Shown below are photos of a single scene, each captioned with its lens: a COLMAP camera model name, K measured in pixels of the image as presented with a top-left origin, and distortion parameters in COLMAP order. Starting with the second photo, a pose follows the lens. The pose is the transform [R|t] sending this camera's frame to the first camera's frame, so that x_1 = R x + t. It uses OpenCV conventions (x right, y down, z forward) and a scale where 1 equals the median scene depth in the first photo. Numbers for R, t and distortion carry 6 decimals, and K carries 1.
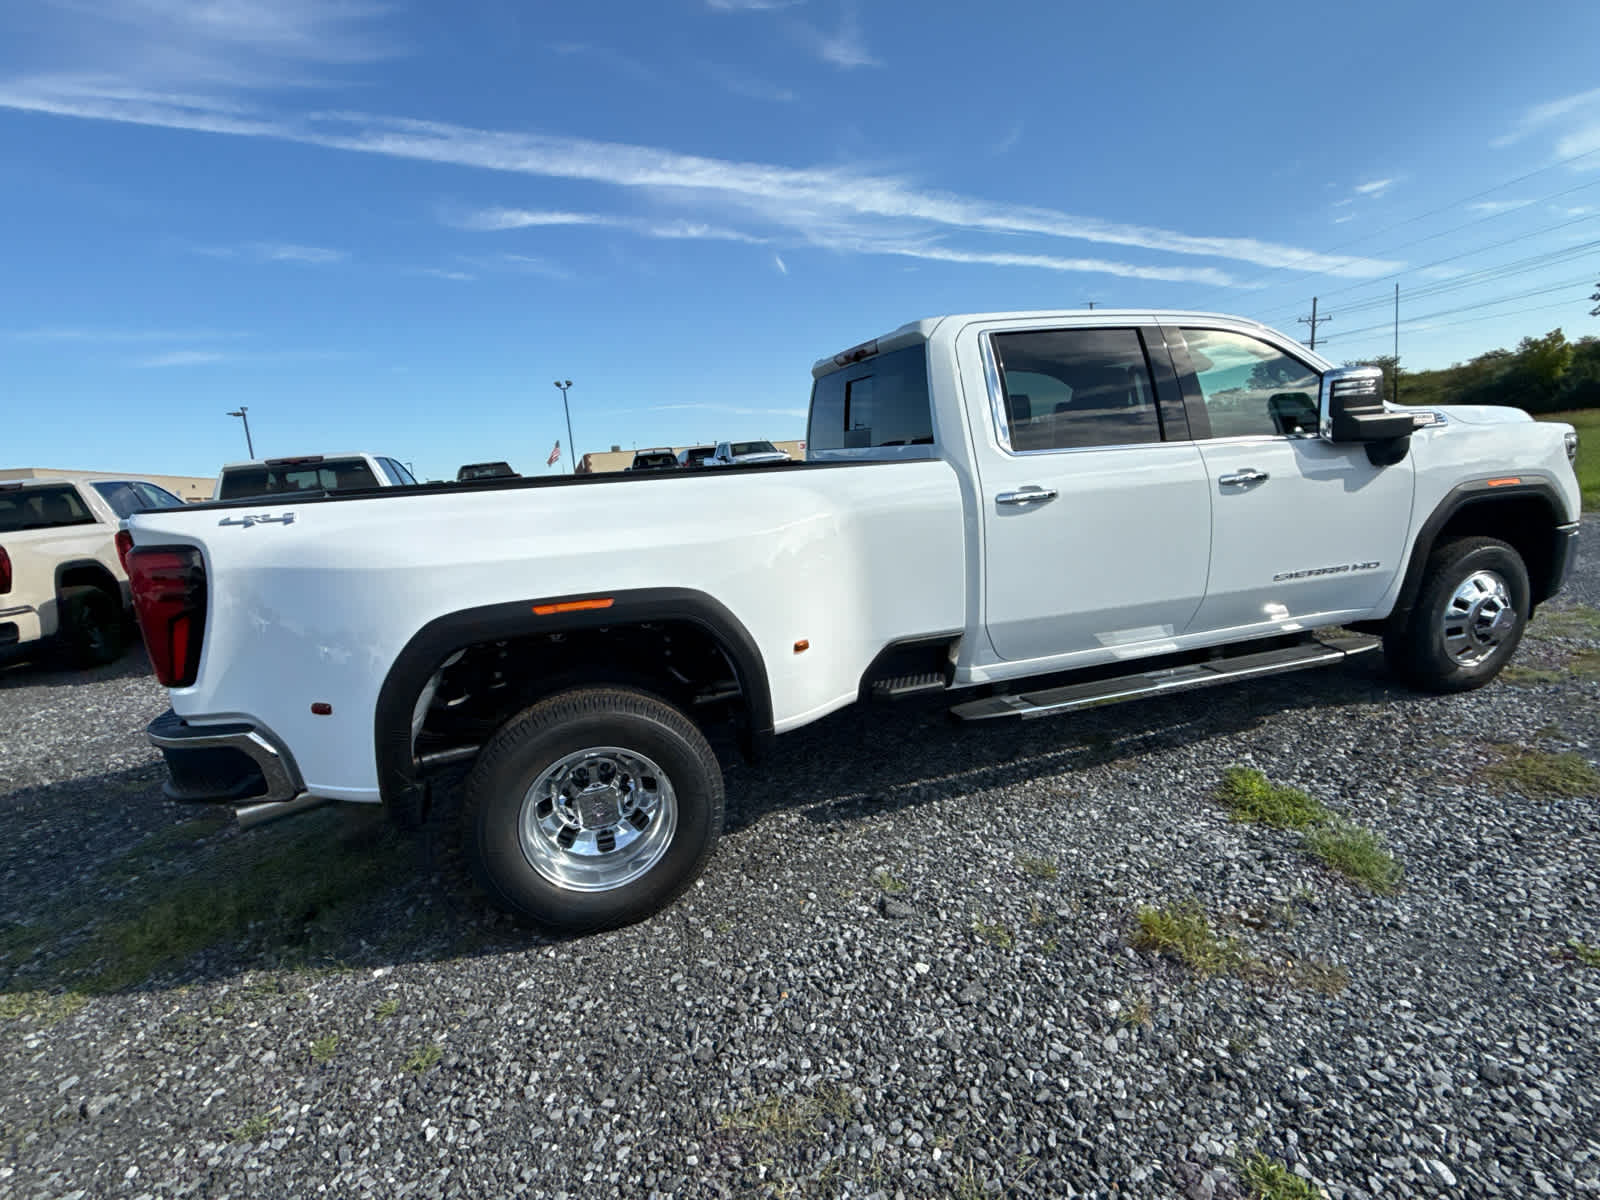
lens RADIAL K [[750.5, 0, 808.3], [0, 750.5, 609.3], [0, 0, 1]] dist [0.002544, -0.001380]
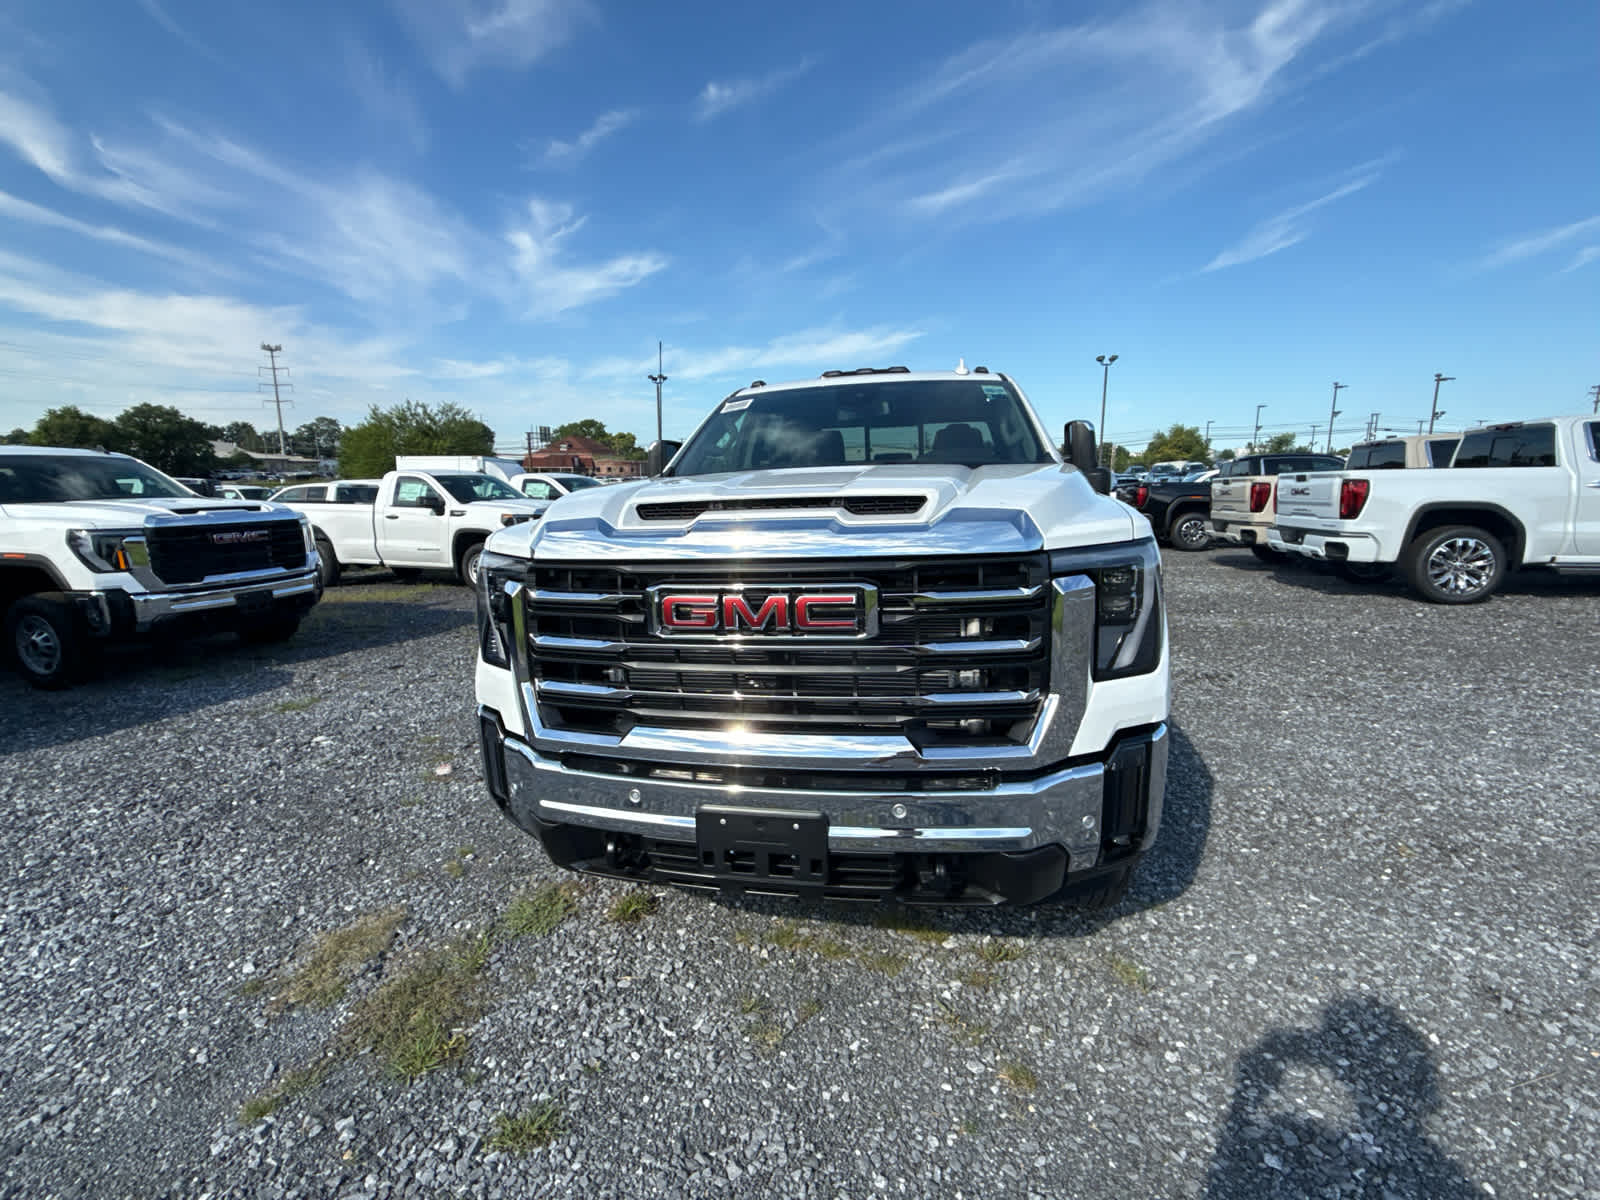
lens RADIAL K [[750.5, 0, 802.3], [0, 750.5, 615.0], [0, 0, 1]] dist [0.002544, -0.001380]
pose [[-0.483127, 0.242620, -0.841263, 1.744191], [-0.118015, 0.934026, 0.337147, -0.512571], [0.867560, 0.262166, -0.422620, 1.833215]]
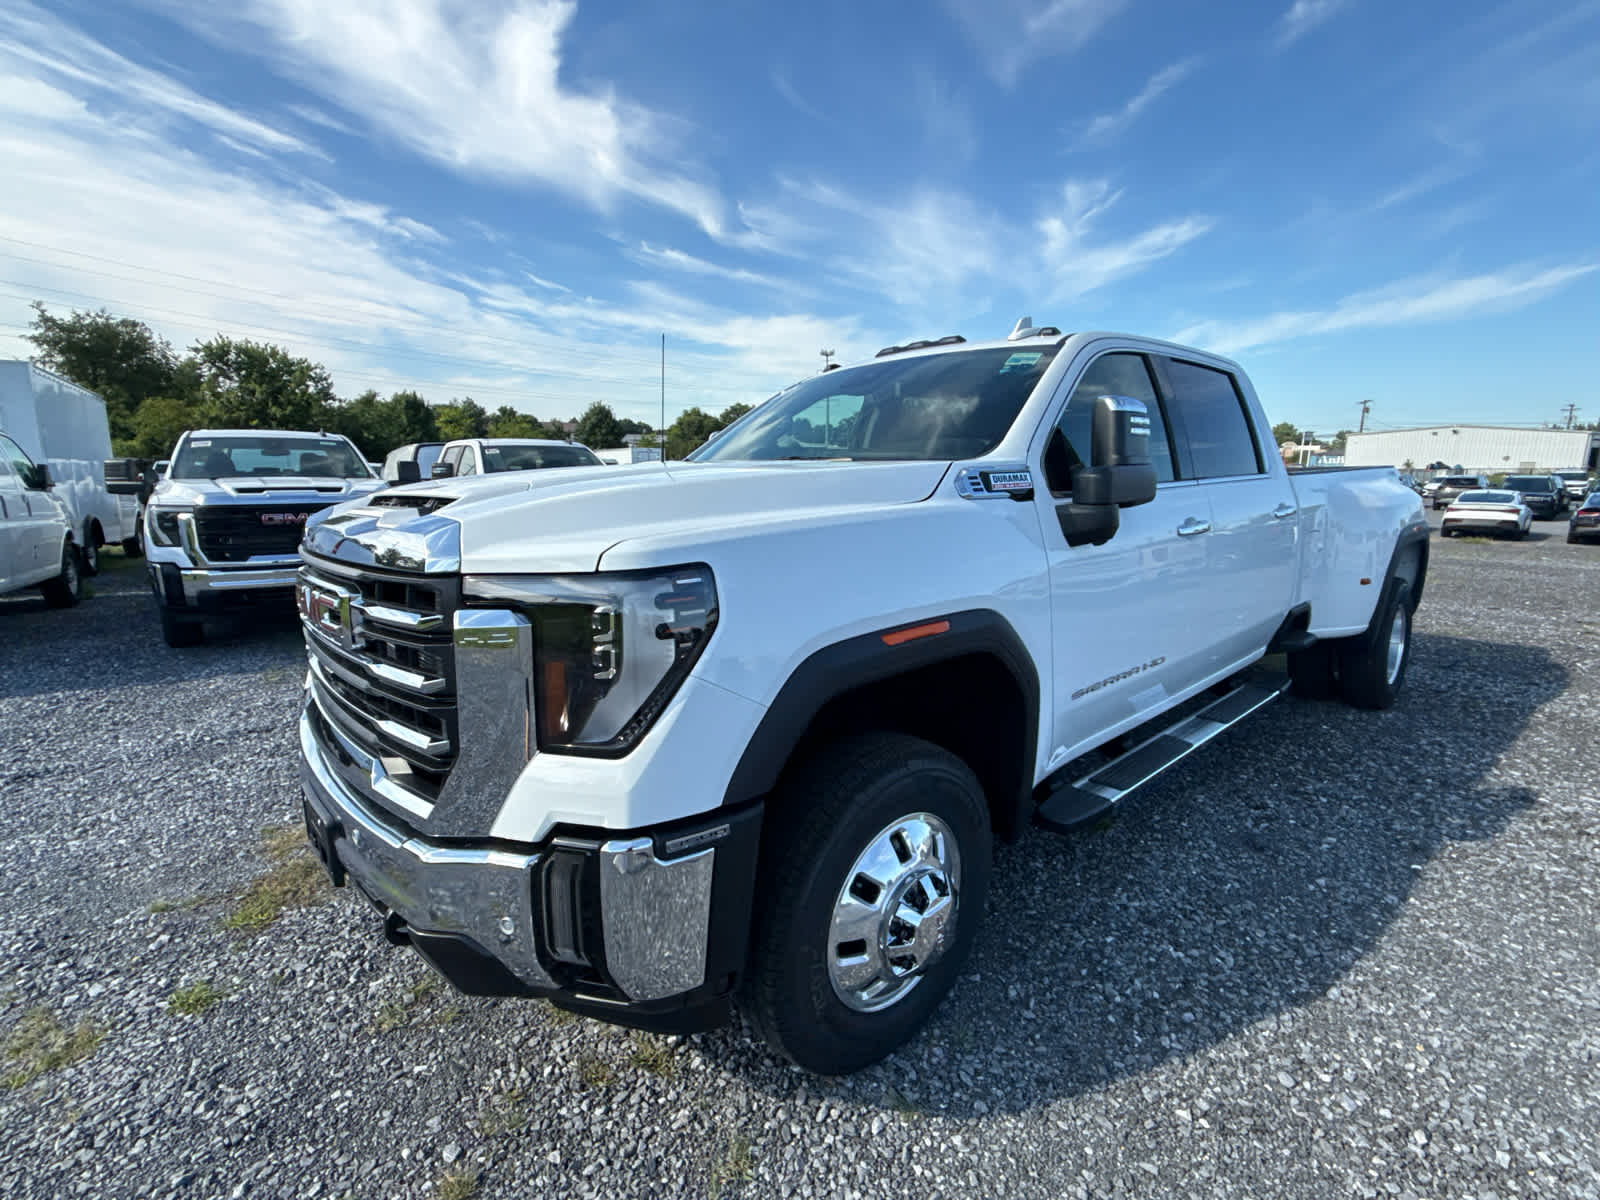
lens RADIAL K [[750.5, 0, 803.7], [0, 750.5, 617.7], [0, 0, 1]] dist [0.002544, -0.001380]
pose [[-0.903767, 0.160628, -0.396743, 1.135533], [-0.011255, 0.917674, 0.397174, -0.530867], [0.427878, 0.363418, -0.827555, 2.165758]]
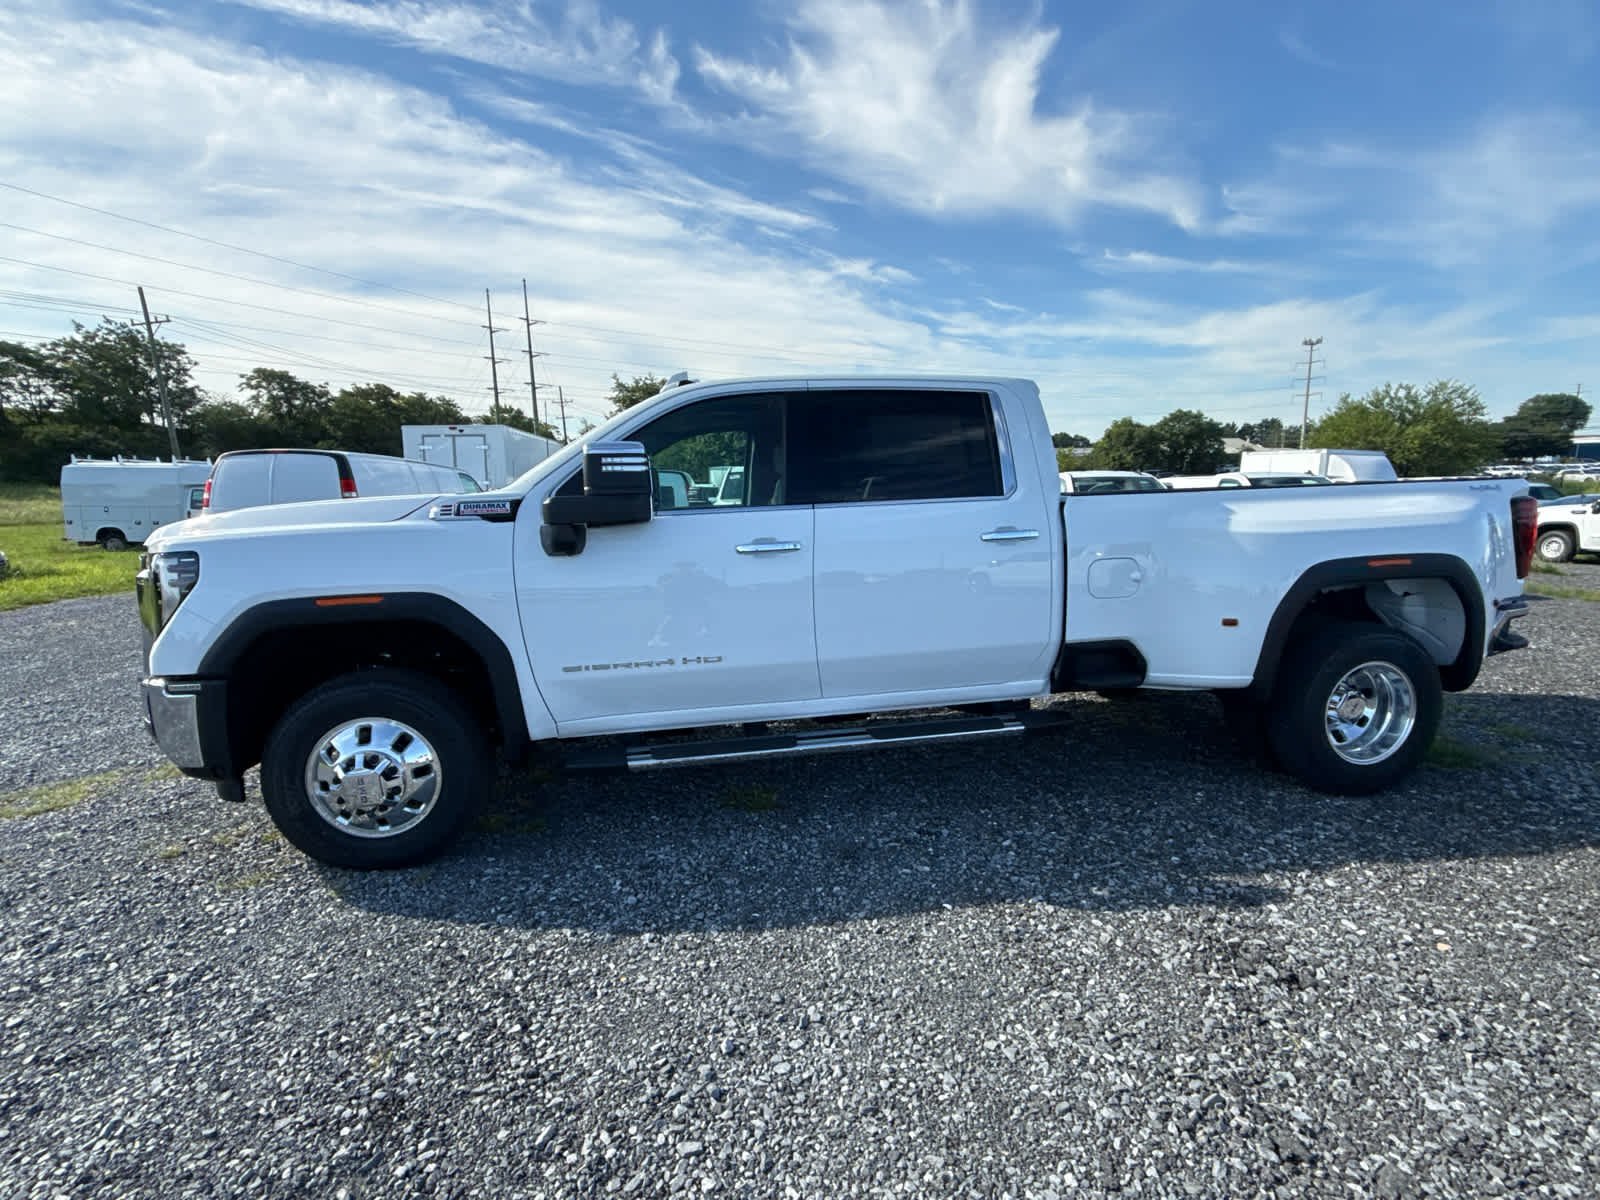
lens RADIAL K [[750.5, 0, 804.2], [0, 750.5, 601.6], [0, 0, 1]] dist [0.002544, -0.001380]
pose [[-0.987360, 0.076541, 0.138788, 0.182395], [0.118969, 0.936491, 0.329895, -0.540104], [-0.104723, 0.342237, -0.933760, 2.545376]]
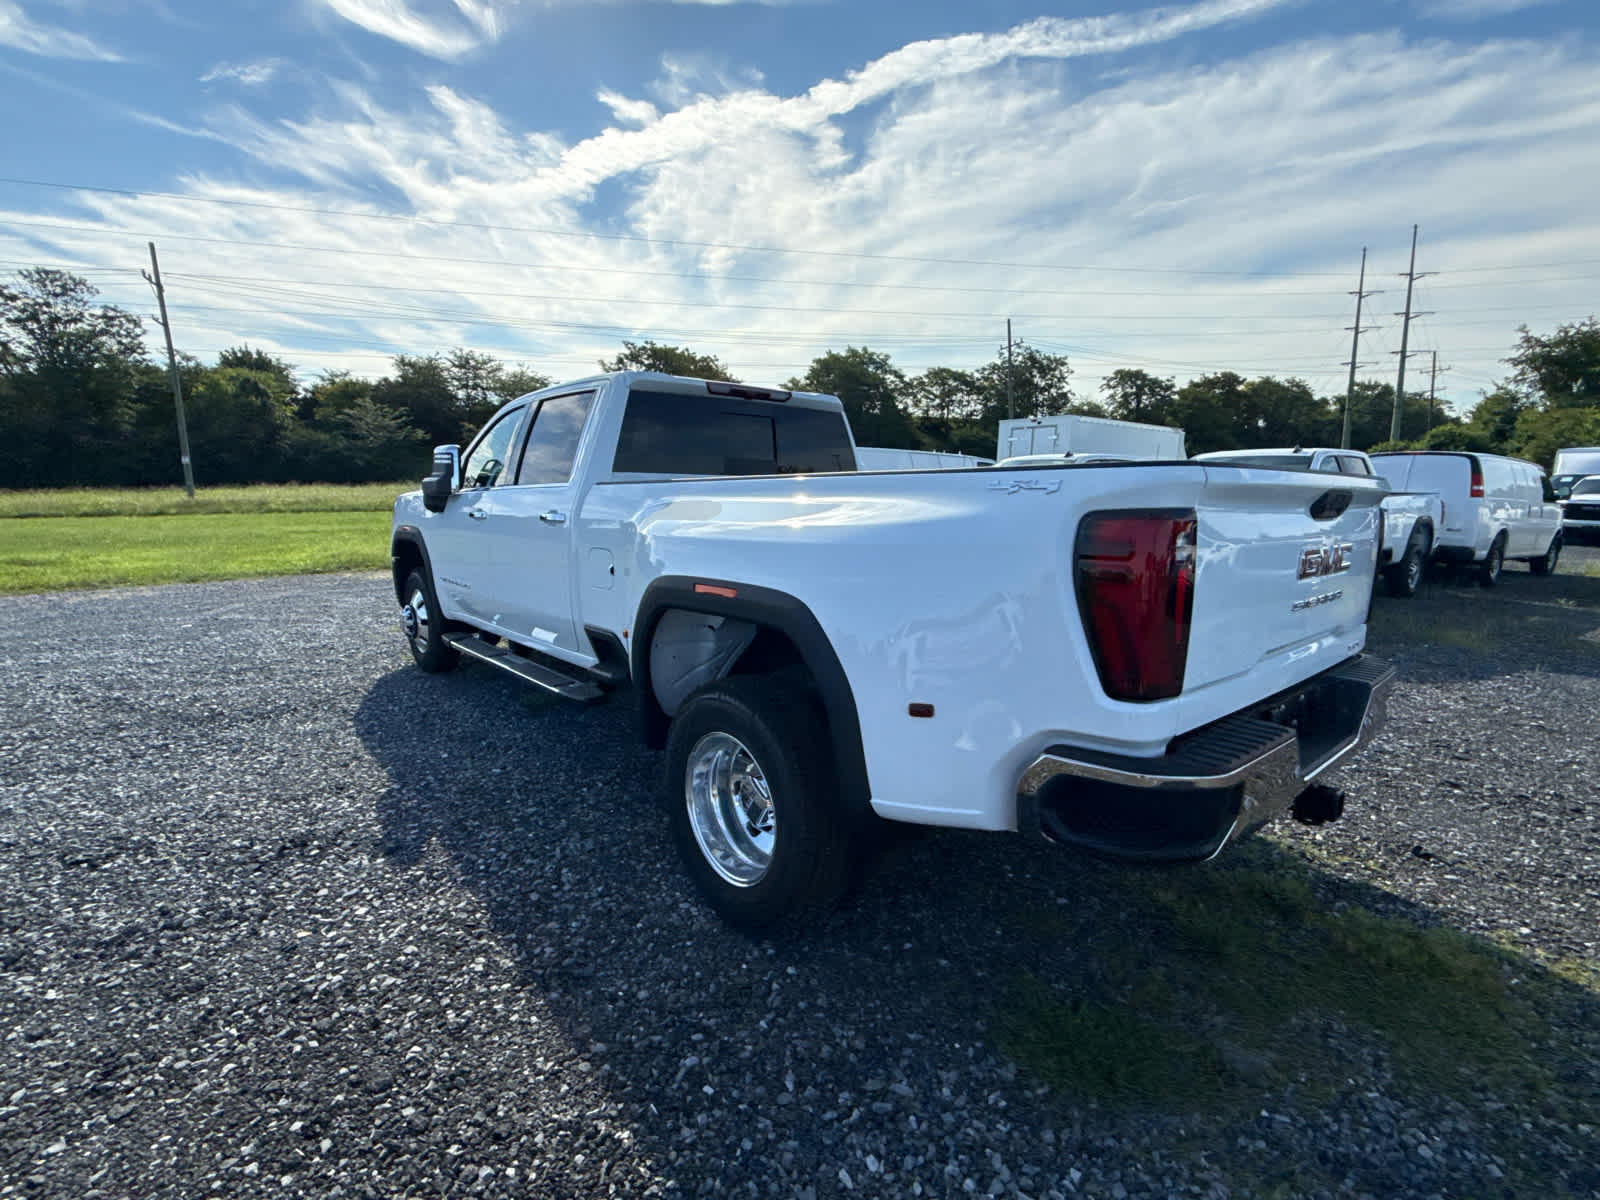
lens RADIAL K [[750.5, 0, 803.5], [0, 750.5, 602.8], [0, 0, 1]] dist [0.000822, -0.000514]
pose [[-0.402284, -0.064670, 0.913228, -1.208996], [0.211687, 0.963900, 0.161508, -0.225036], [-0.890705, 0.258290, -0.374072, 1.629677]]
